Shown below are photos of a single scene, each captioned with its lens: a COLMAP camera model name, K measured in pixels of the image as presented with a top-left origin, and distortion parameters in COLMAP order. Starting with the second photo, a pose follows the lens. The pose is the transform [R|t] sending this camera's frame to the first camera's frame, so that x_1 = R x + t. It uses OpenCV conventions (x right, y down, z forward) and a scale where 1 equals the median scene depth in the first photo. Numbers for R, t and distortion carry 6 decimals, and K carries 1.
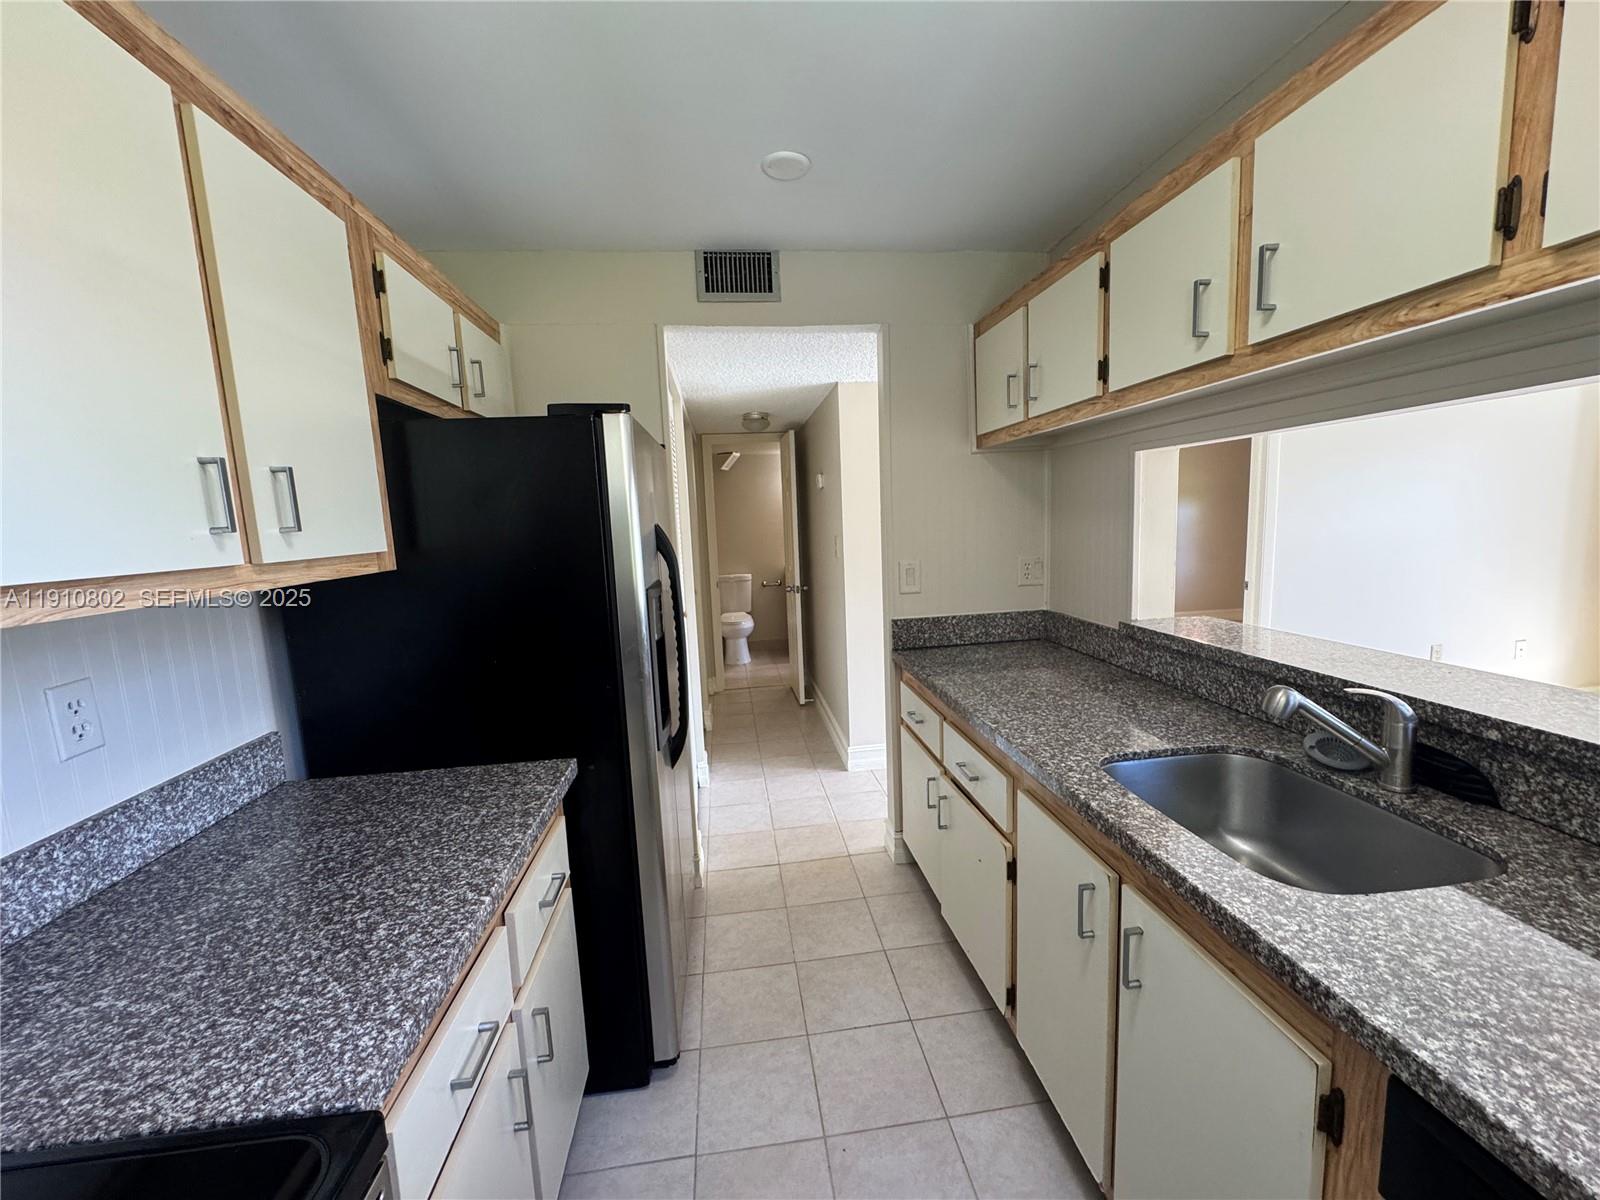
lens RADIAL K [[639.3, 0, 797.4], [0, 639.3, 599.8], [0, 0, 1]] dist [-0.003480, 0.000814]
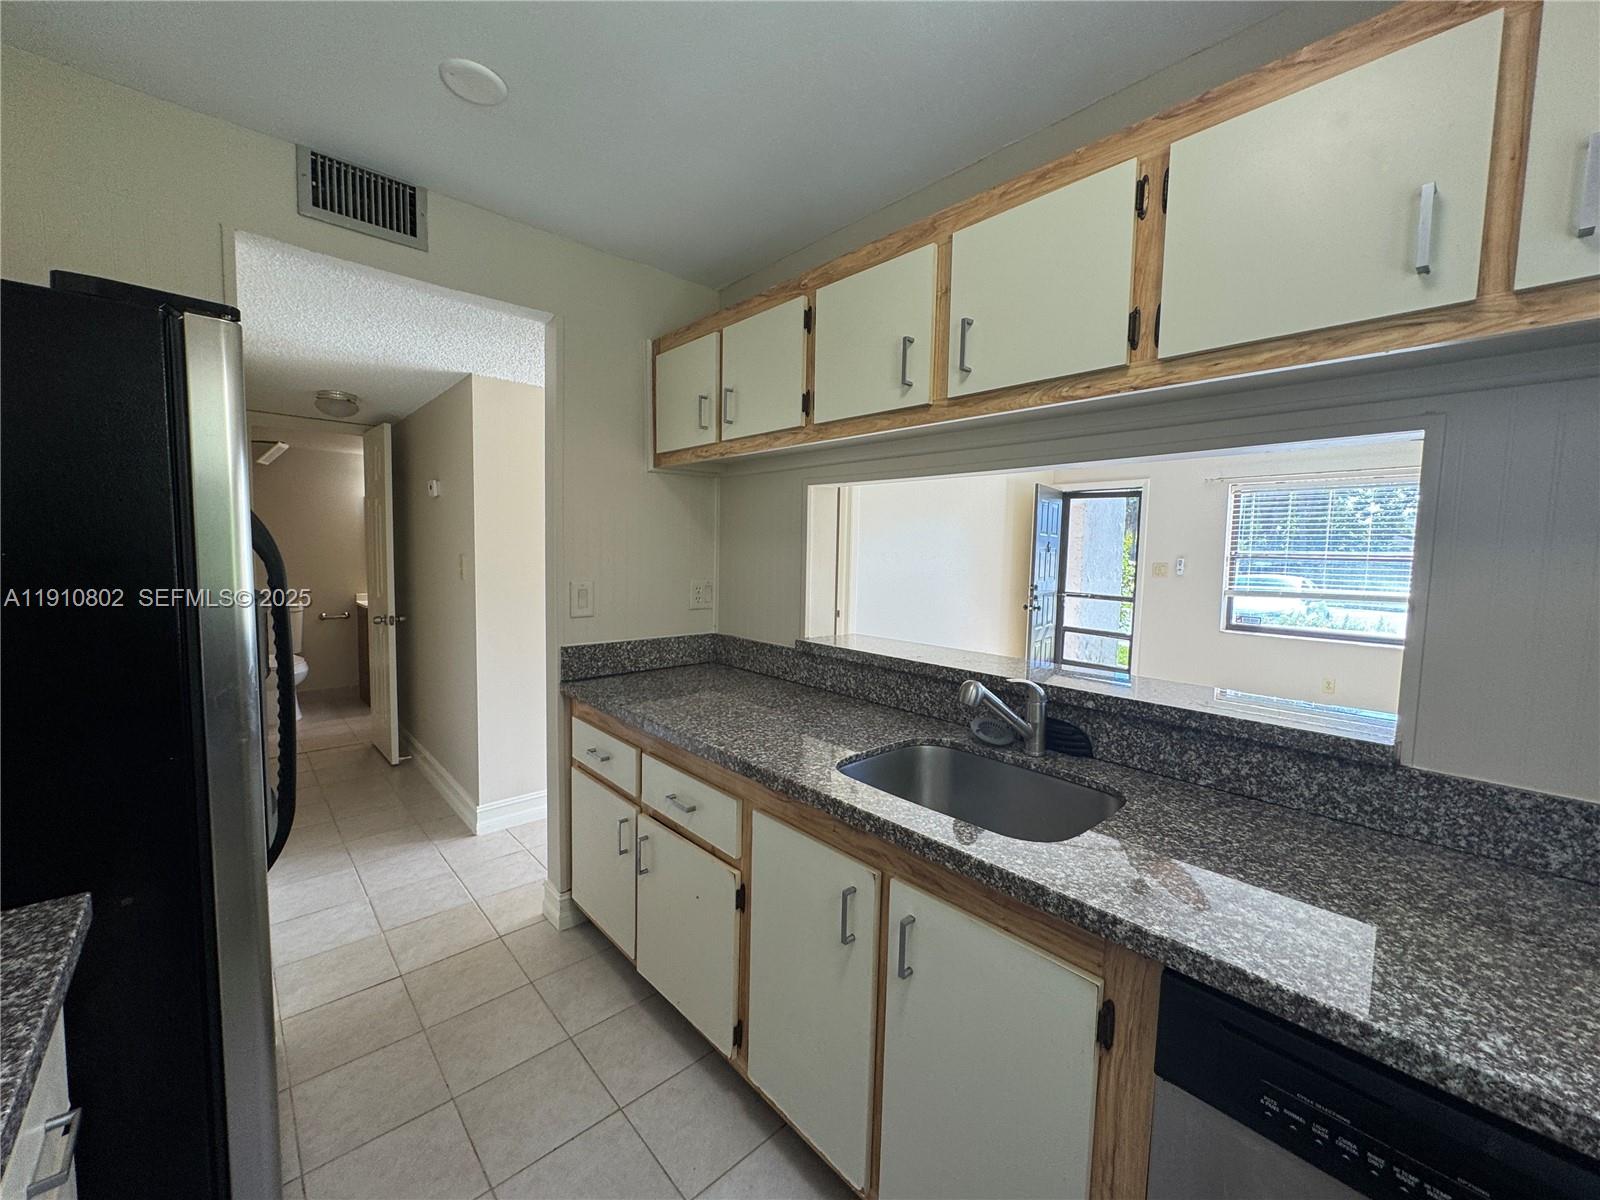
lens RADIAL K [[639.3, 0, 797.4], [0, 639.3, 599.8], [0, 0, 1]] dist [-0.003480, 0.000814]
pose [[0.811870, 0.014650, 0.583655, -0.178385], [0.019197, 0.998475, -0.051766, 0.031237], [-0.583523, 0.053232, 0.810350, 0.166426]]
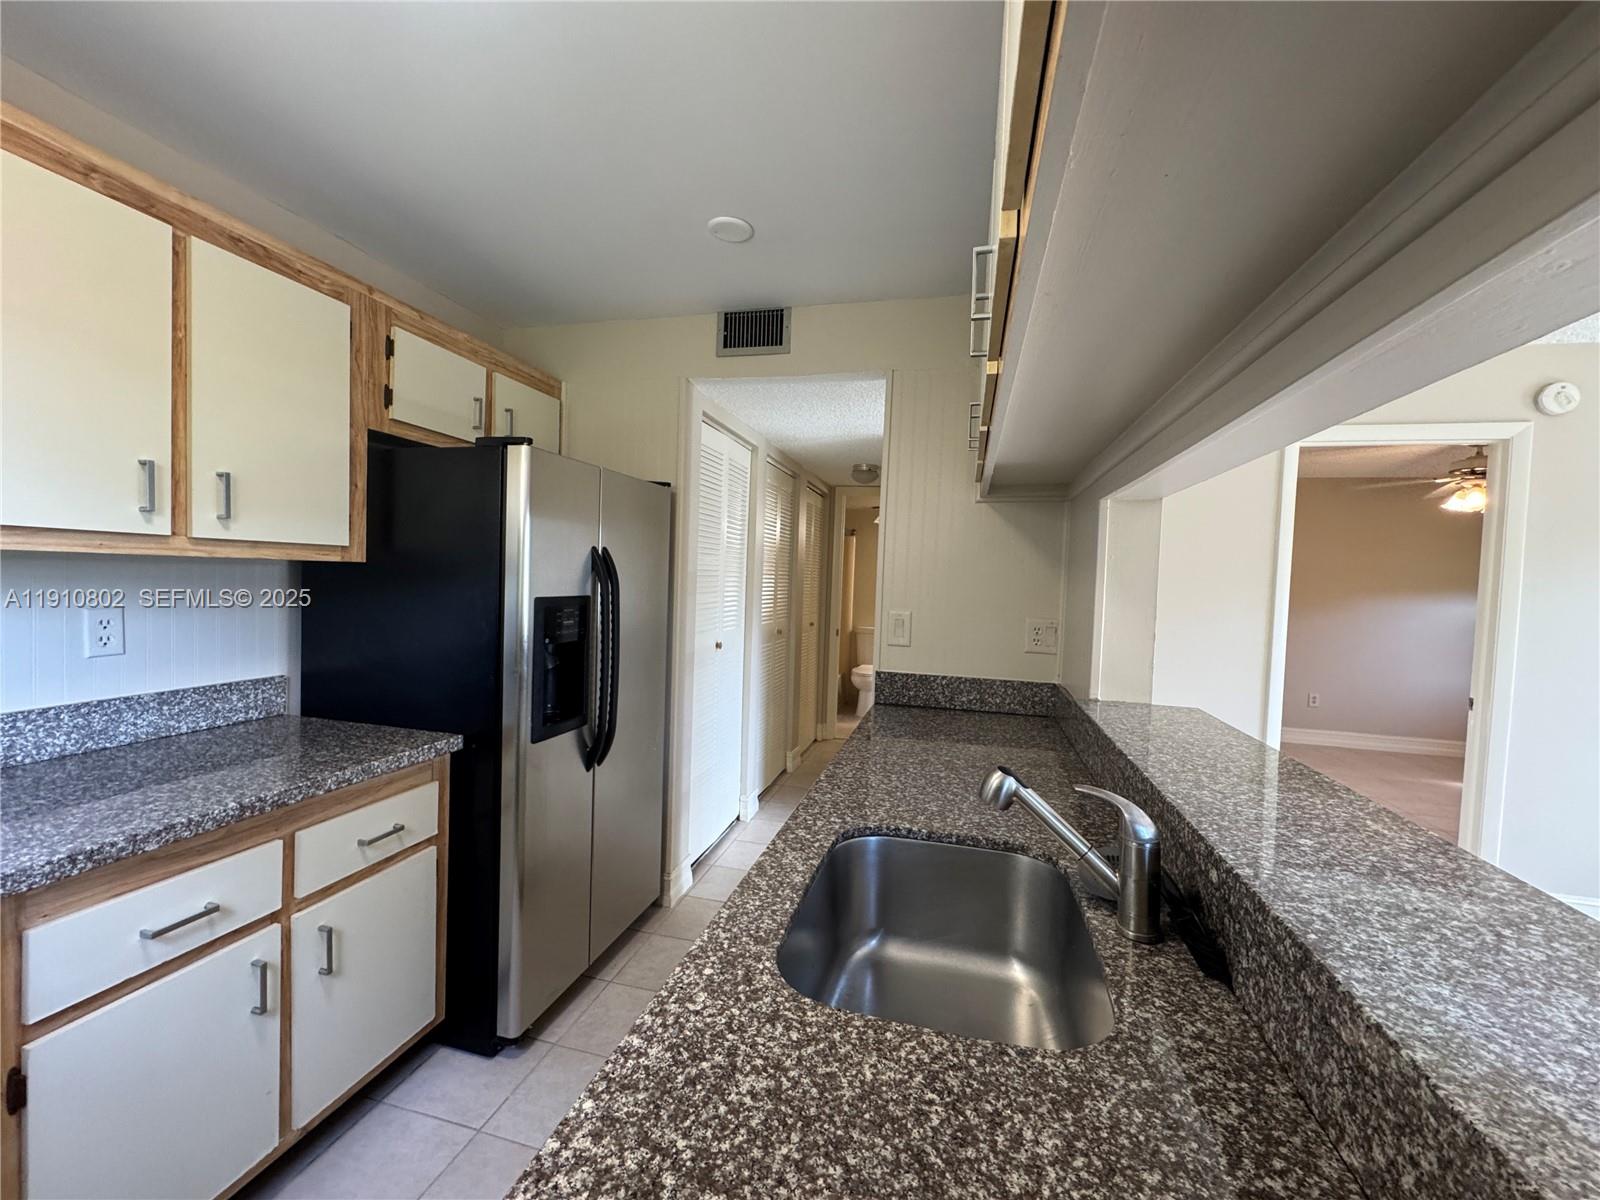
lens RADIAL K [[639.3, 0, 798.3], [0, 639.3, 600.8], [0, 0, 1]] dist [-0.003480, 0.000814]
pose [[0.929426, 0.090066, -0.357848, 0.646467], [-0.122013, 0.990219, -0.067672, 0.010378], [0.348253, 0.106558, 0.931325, 0.110133]]
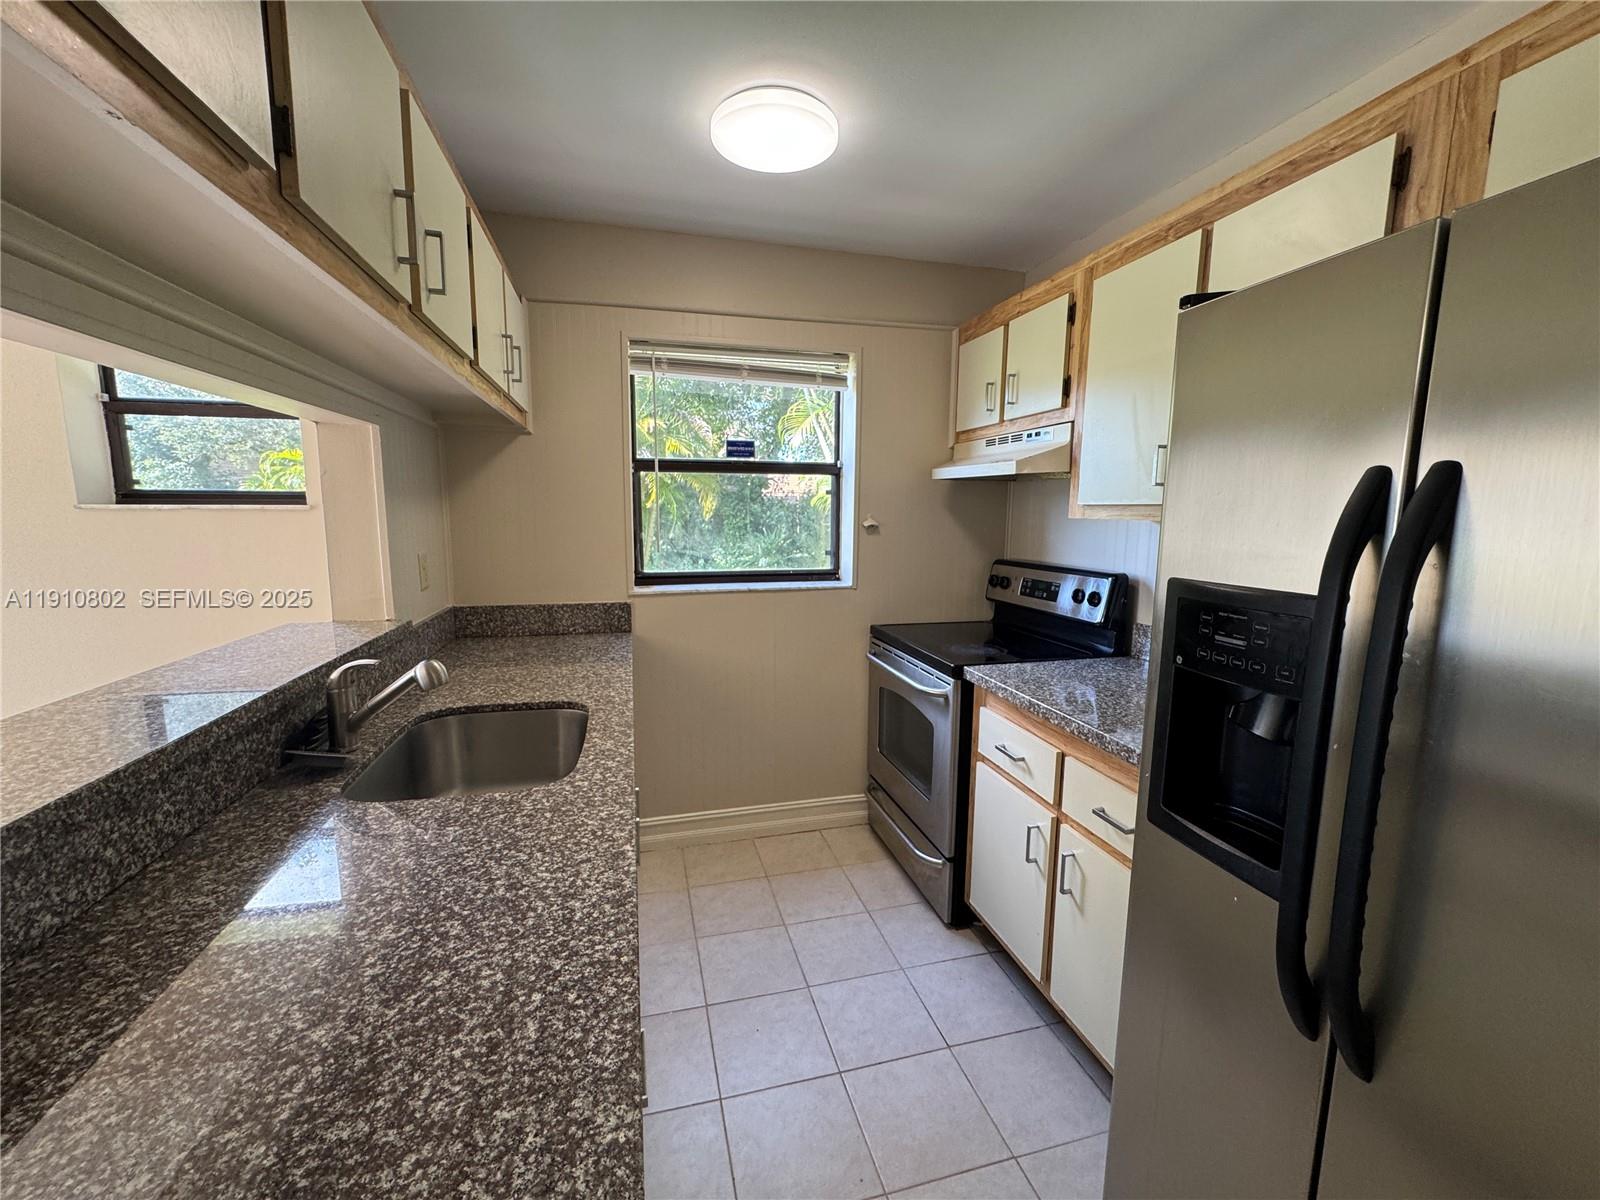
lens RADIAL K [[639.3, 0, 799.5], [0, 639.3, 598.8], [0, 0, 1]] dist [-0.003480, 0.000814]
pose [[-0.989223, 0.054393, -0.135940, 0.244830], [0.016030, 0.963089, 0.268705, -0.188169], [0.145538, 0.263630, -0.953582, 1.676975]]
